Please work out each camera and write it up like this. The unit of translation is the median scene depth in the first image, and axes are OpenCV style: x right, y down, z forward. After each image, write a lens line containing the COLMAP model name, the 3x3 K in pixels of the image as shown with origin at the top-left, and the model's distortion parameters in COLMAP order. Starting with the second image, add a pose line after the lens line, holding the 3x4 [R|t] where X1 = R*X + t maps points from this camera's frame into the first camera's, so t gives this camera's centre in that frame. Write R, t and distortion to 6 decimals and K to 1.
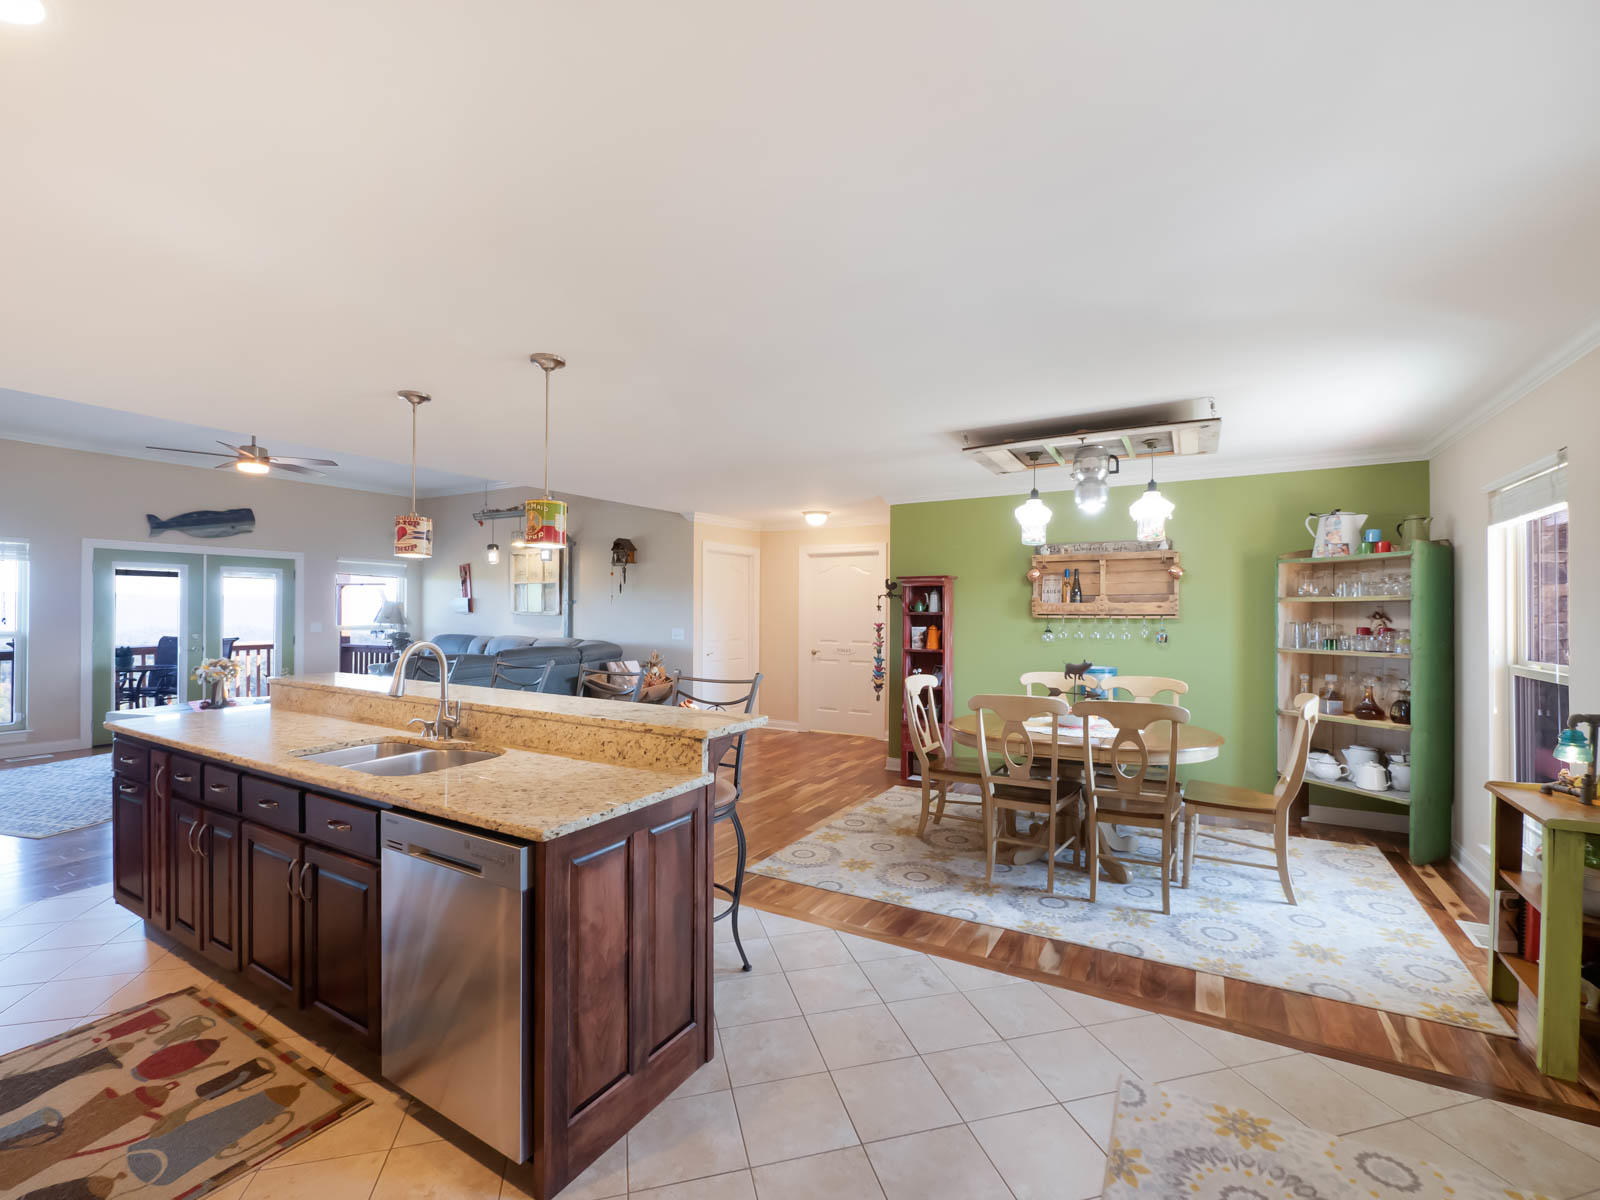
lens RADIAL K [[691.7, 0, 801.9], [0, 691.7, 608.1], [0, 0, 1]] dist [-0.007773, 0.000663]
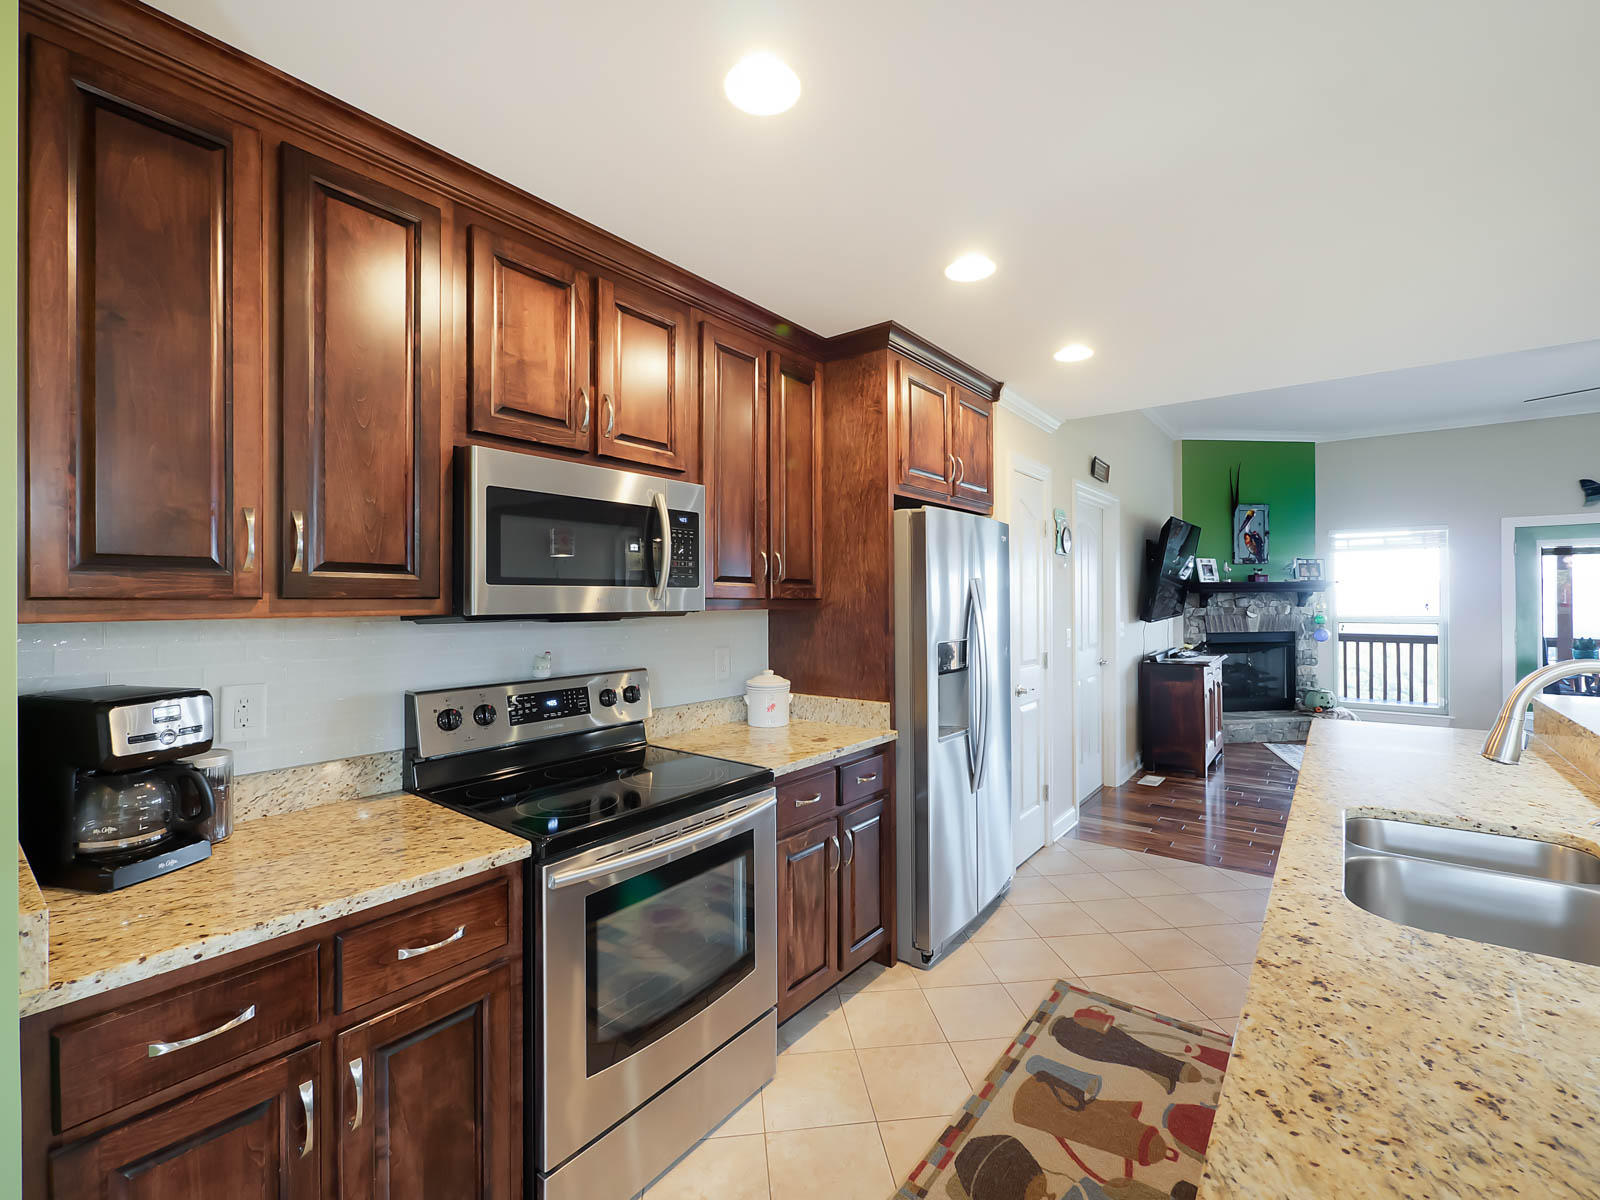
lens RADIAL K [[691.7, 0, 798.7], [0, 691.7, 596.3], [0, 0, 1]] dist [-0.007773, 0.000663]
pose [[-0.143255, -0.005764, -0.989669, -0.000079], [0.009023, 0.999934, -0.007130, 0.001319], [0.989645, -0.009951, -0.143194, 0.328739]]
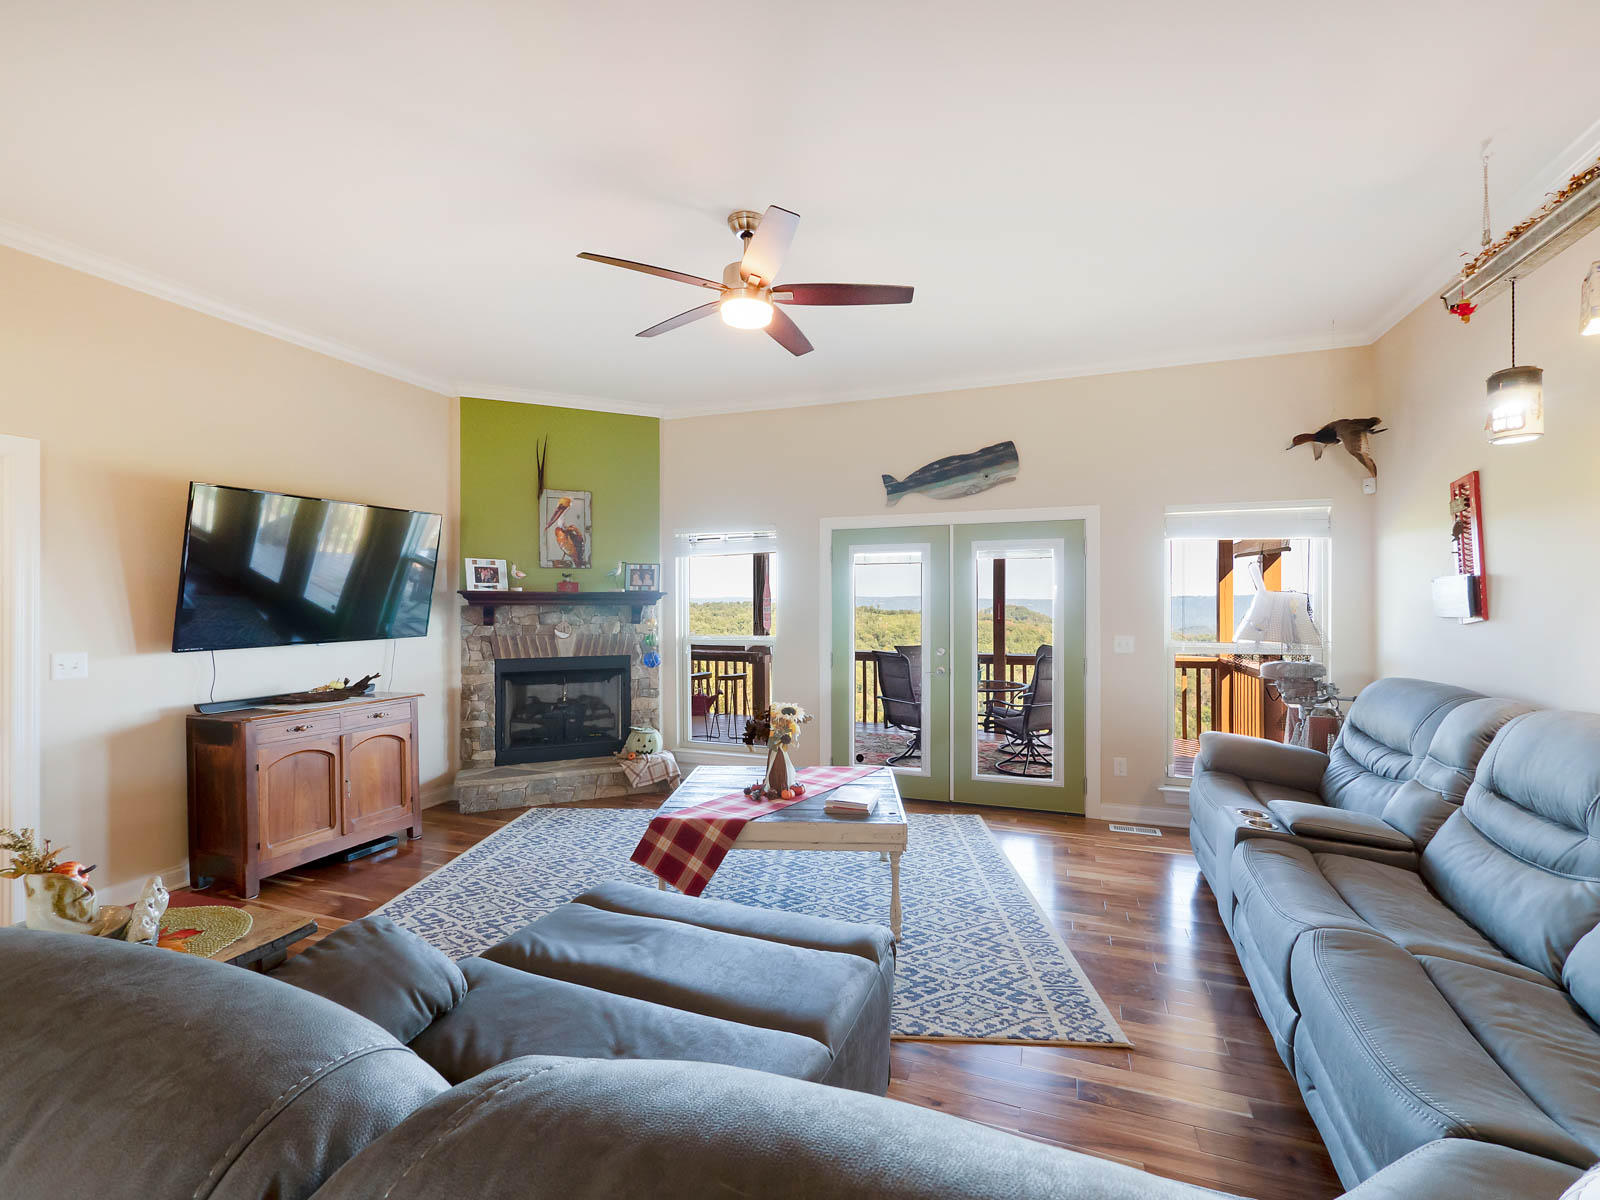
lens RADIAL K [[691.7, 0, 804.4], [0, 691.7, 609.7], [0, 0, 1]] dist [-0.007773, 0.000663]
pose [[0.169273, -0.002244, -0.985567, -0.479269], [0.005335, 0.999985, -0.001360, 0.002280], [0.985555, -0.005027, 0.169282, 1.420819]]
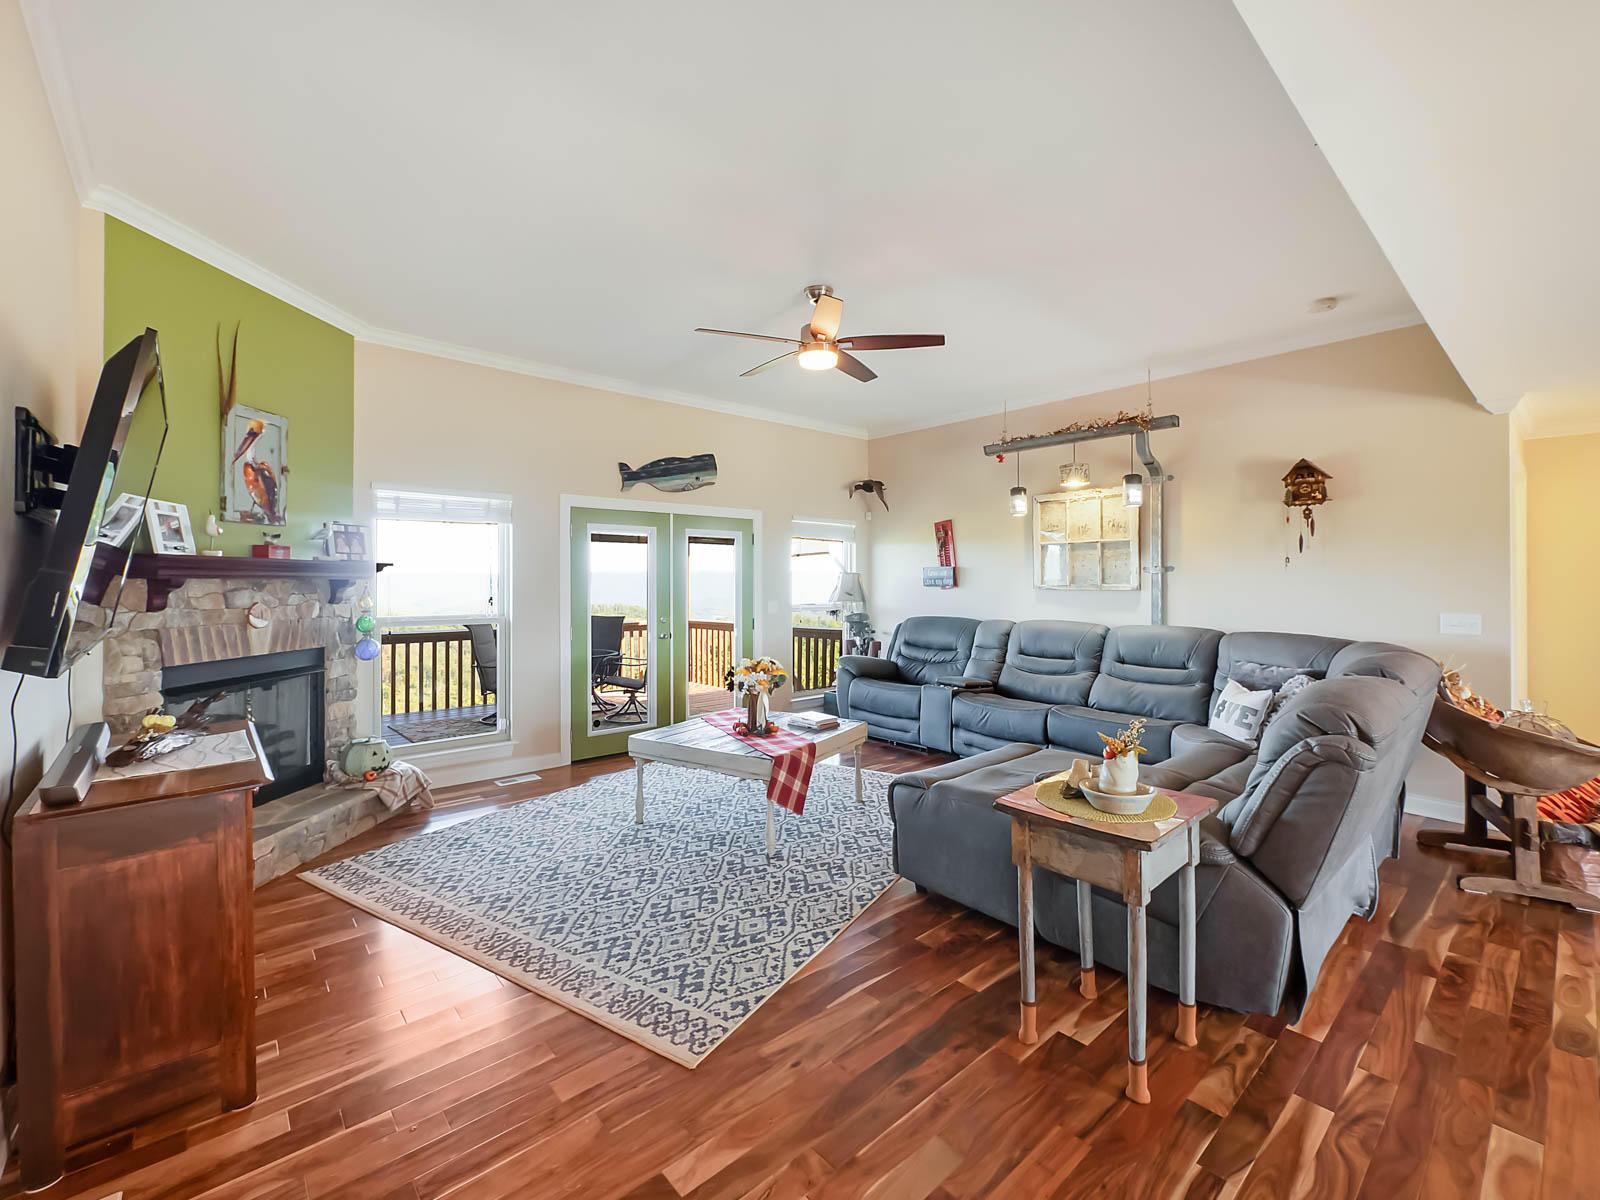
lens RADIAL K [[691.7, 0, 797.0], [0, 691.7, 577.5], [0, 0, 1]] dist [-0.007773, 0.000663]
pose [[0.945069, -0.010109, -0.326714, -0.905368], [0.008543, 0.999944, -0.006227, -0.000623], [0.326759, 0.003094, 0.945103, 0.585084]]
